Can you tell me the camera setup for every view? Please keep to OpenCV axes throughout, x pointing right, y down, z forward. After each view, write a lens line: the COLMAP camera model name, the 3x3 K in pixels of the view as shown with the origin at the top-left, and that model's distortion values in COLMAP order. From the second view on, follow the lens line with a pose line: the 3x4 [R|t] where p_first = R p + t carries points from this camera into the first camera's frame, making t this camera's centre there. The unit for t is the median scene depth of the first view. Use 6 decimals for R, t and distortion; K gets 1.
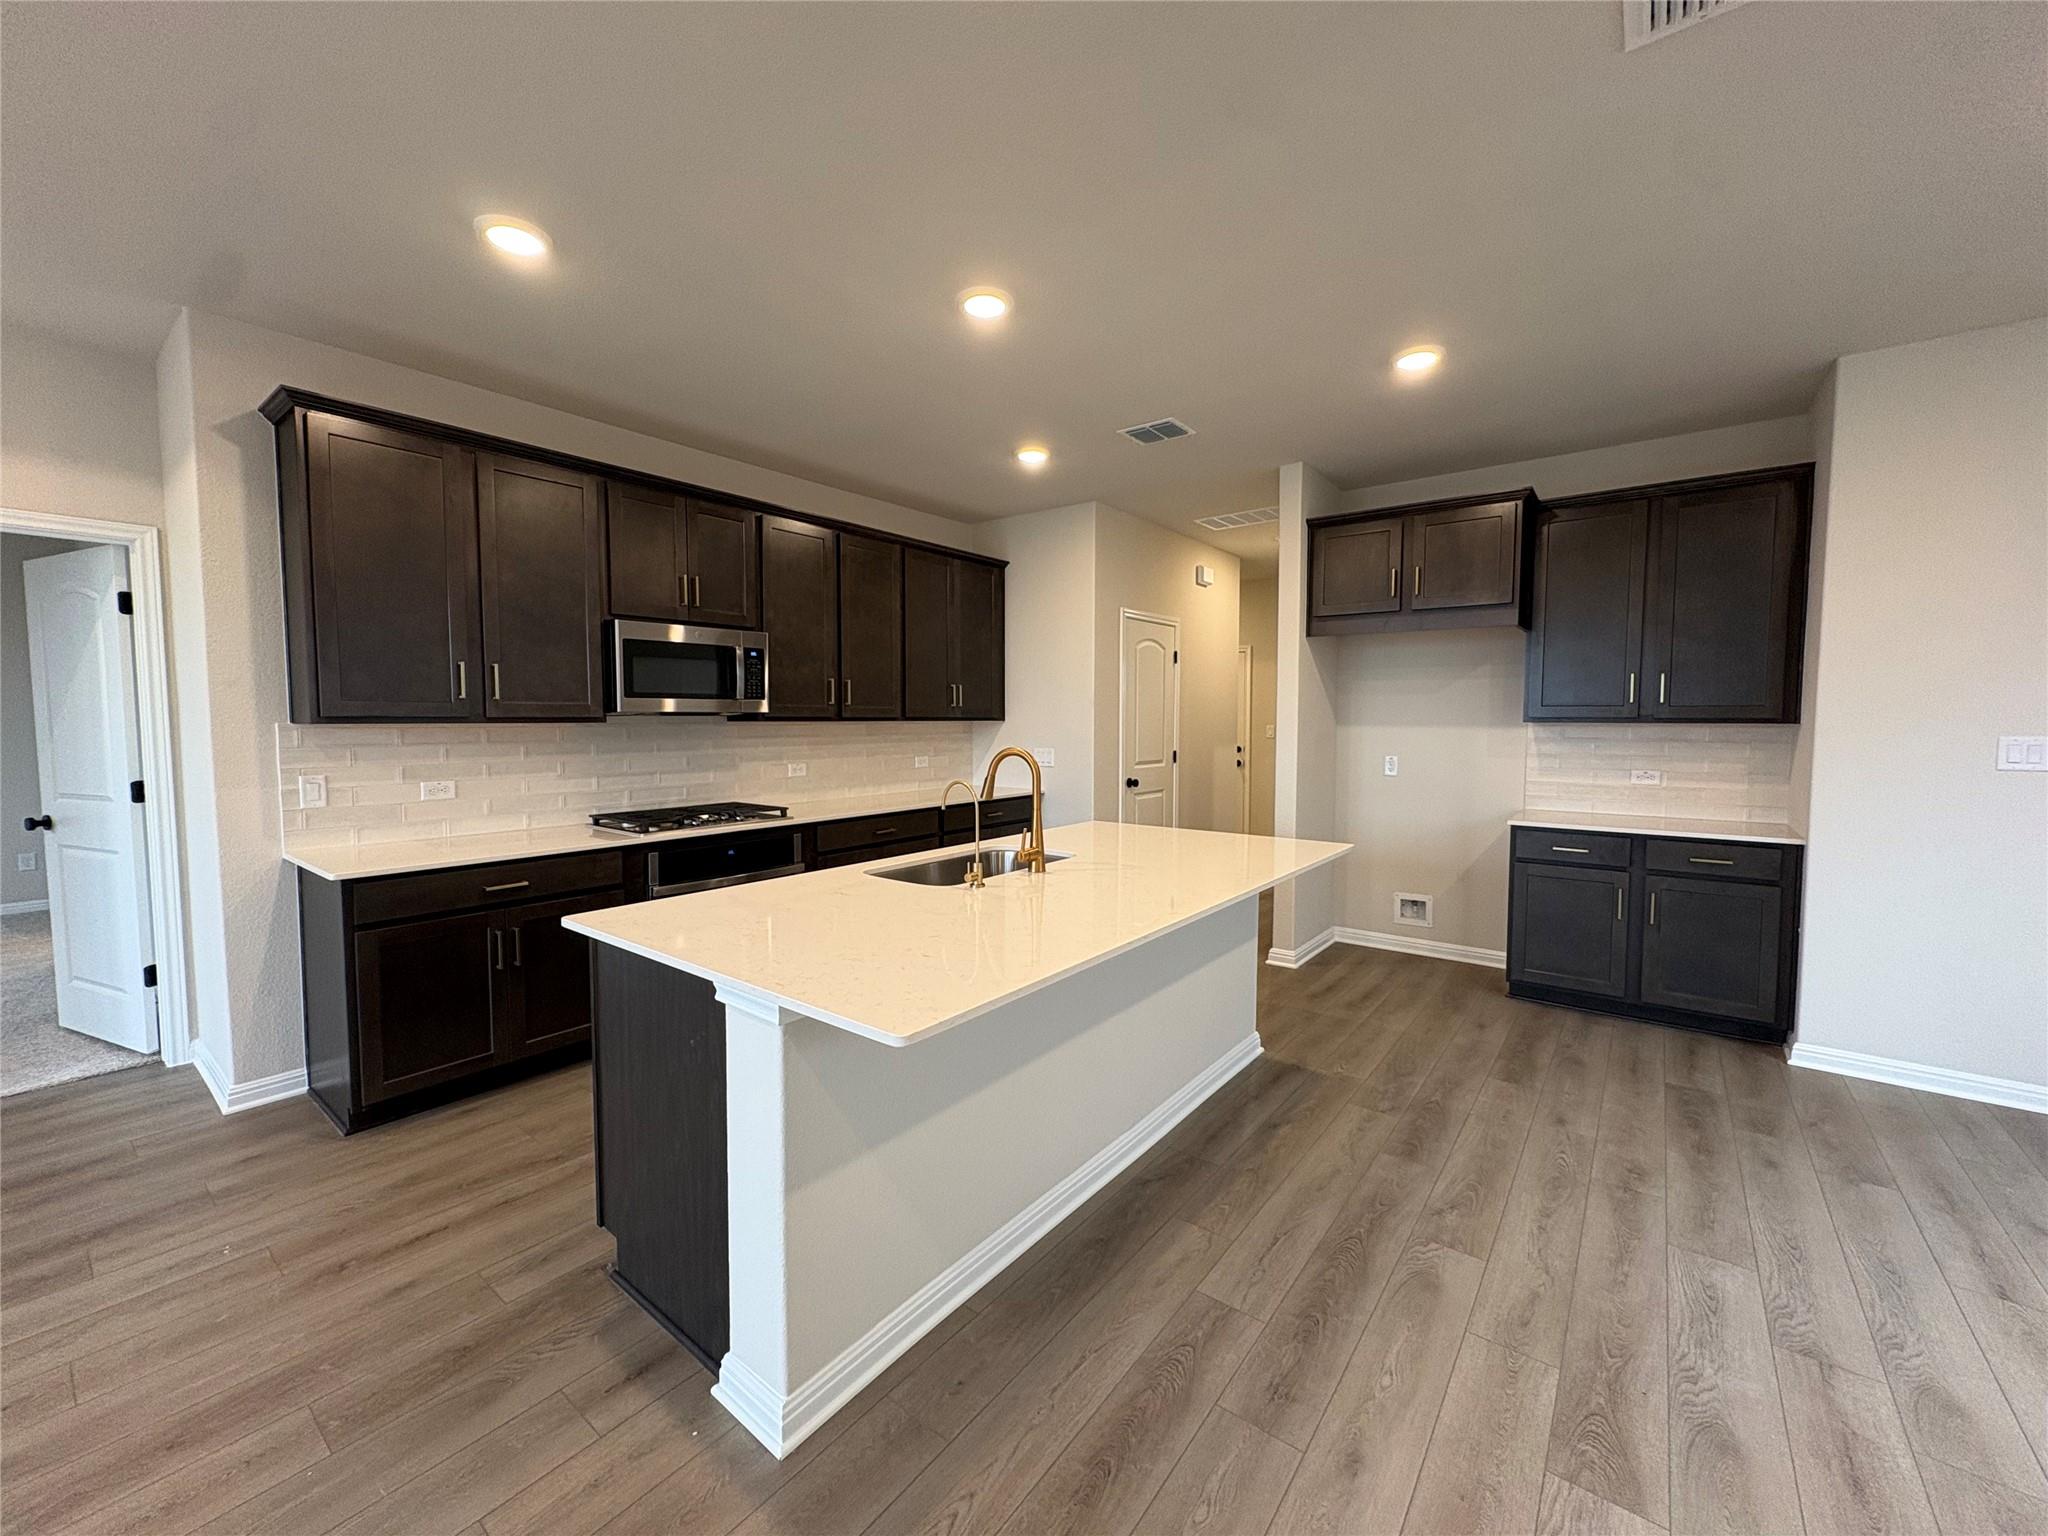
lens RADIAL K [[814.8, 0, 1027.4], [0, 814.8, 760.9], [0, 0, 1]] dist [-0.002265, 0.000440]
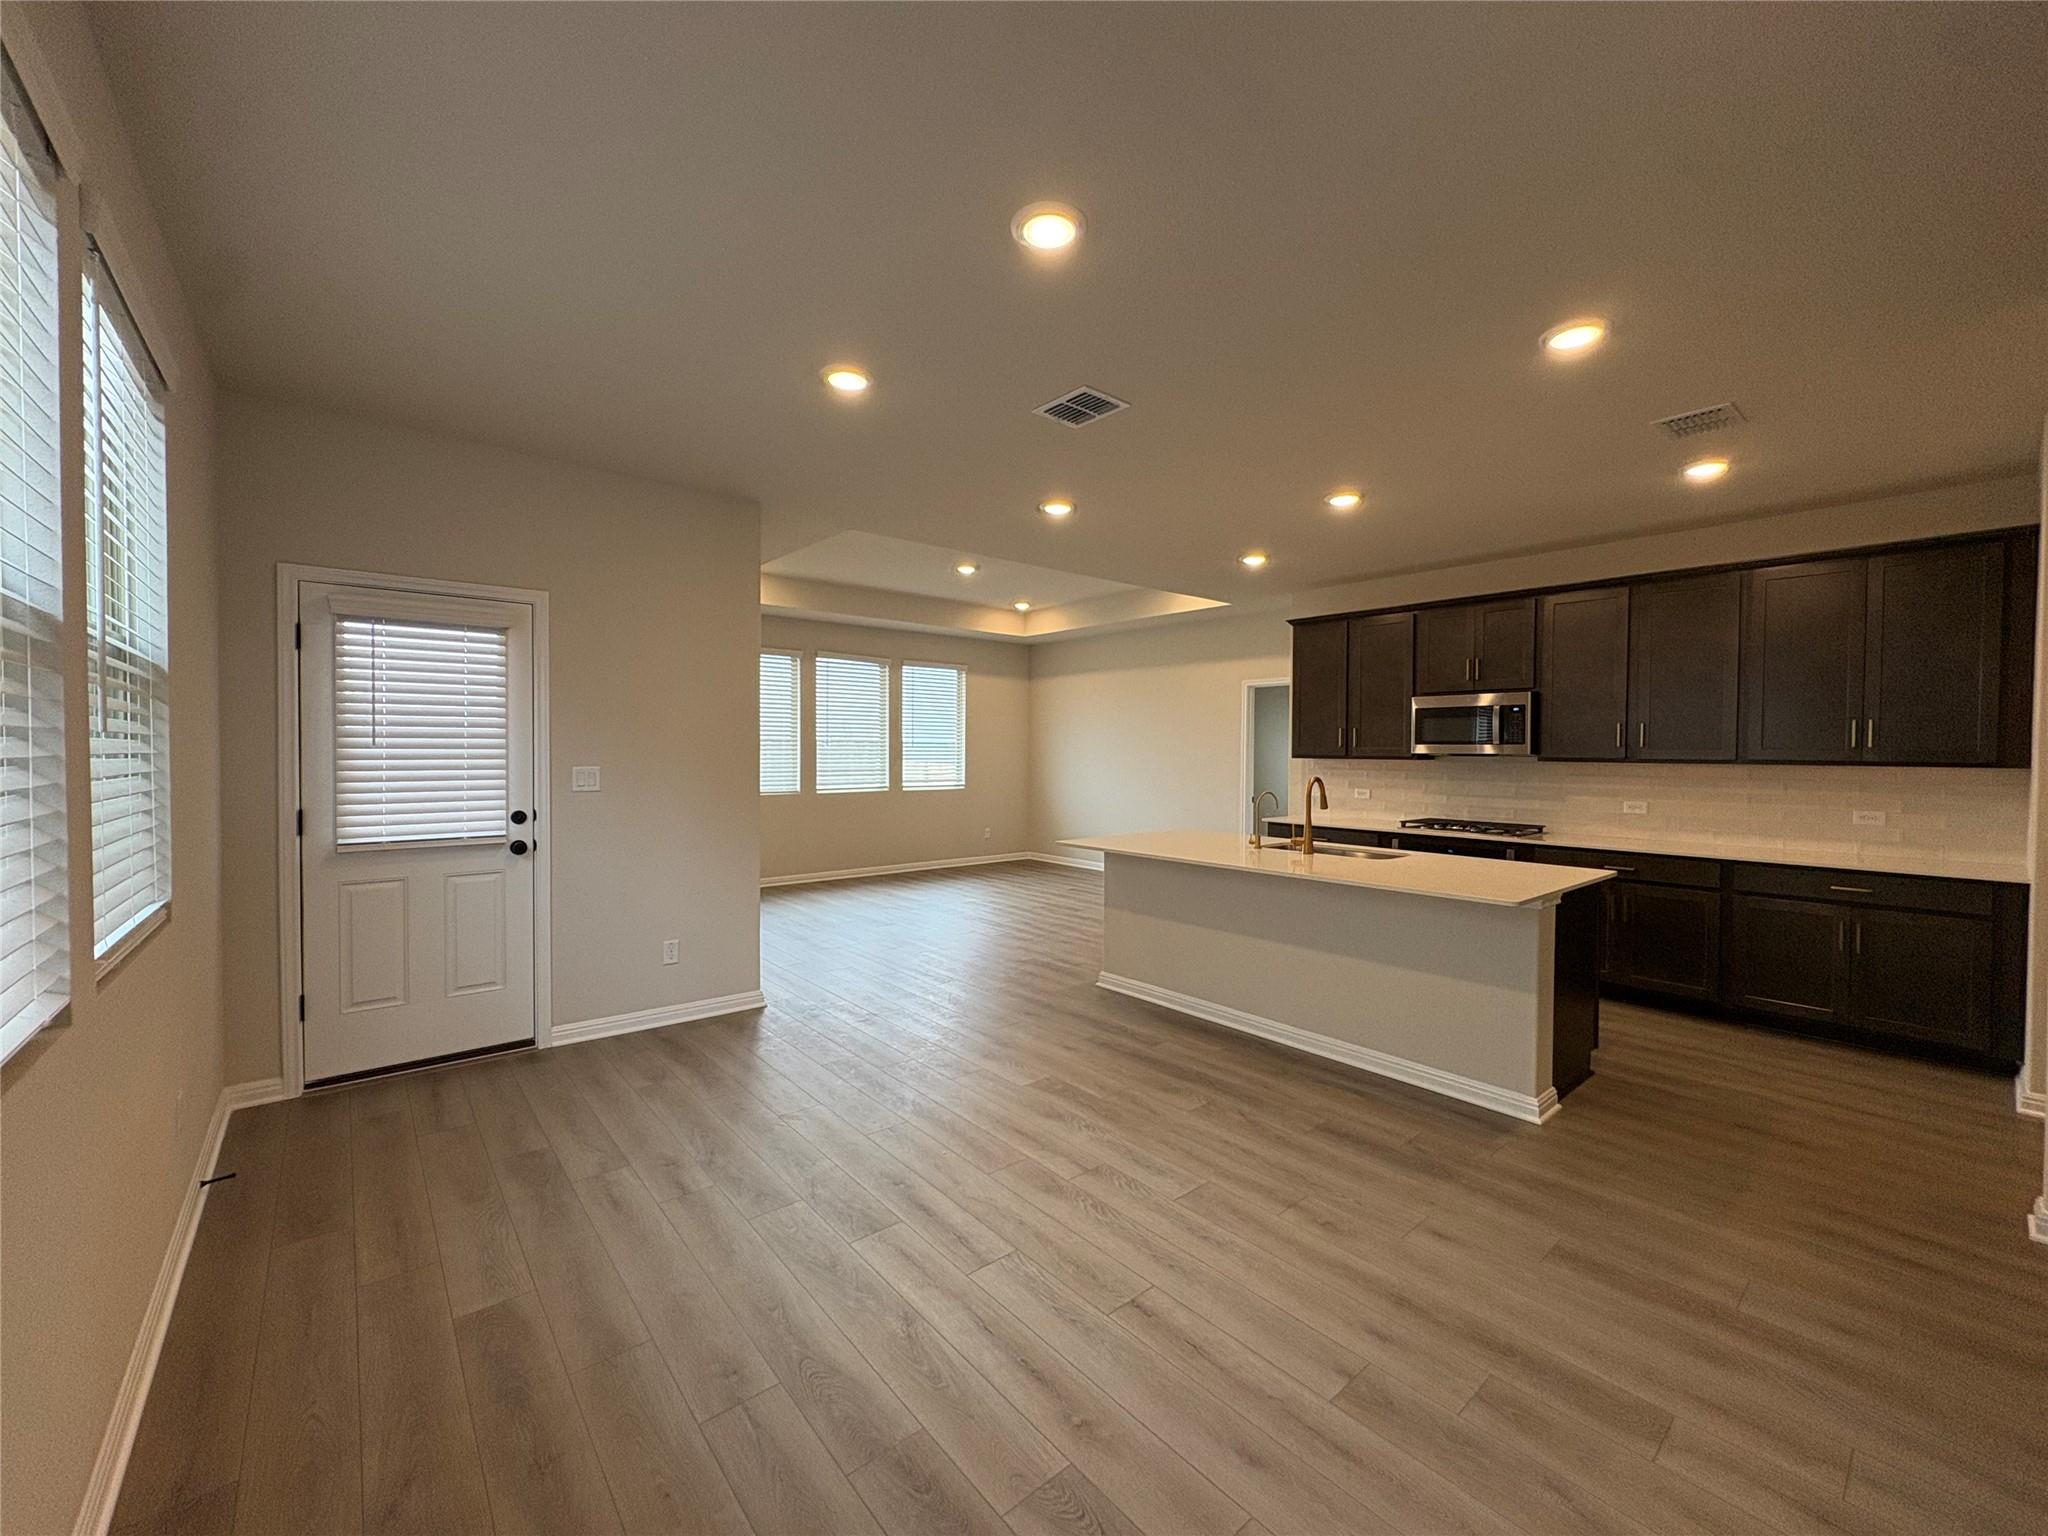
lens RADIAL K [[814.8, 0, 1020.9], [0, 814.8, 768.9], [0, 0, 1]] dist [-0.002265, 0.000440]
pose [[-0.206156, 0.023108, -0.978246, 1.323303], [-0.058056, 0.997671, 0.035801, -0.044265], [0.976795, 0.064174, -0.204334, 0.598452]]
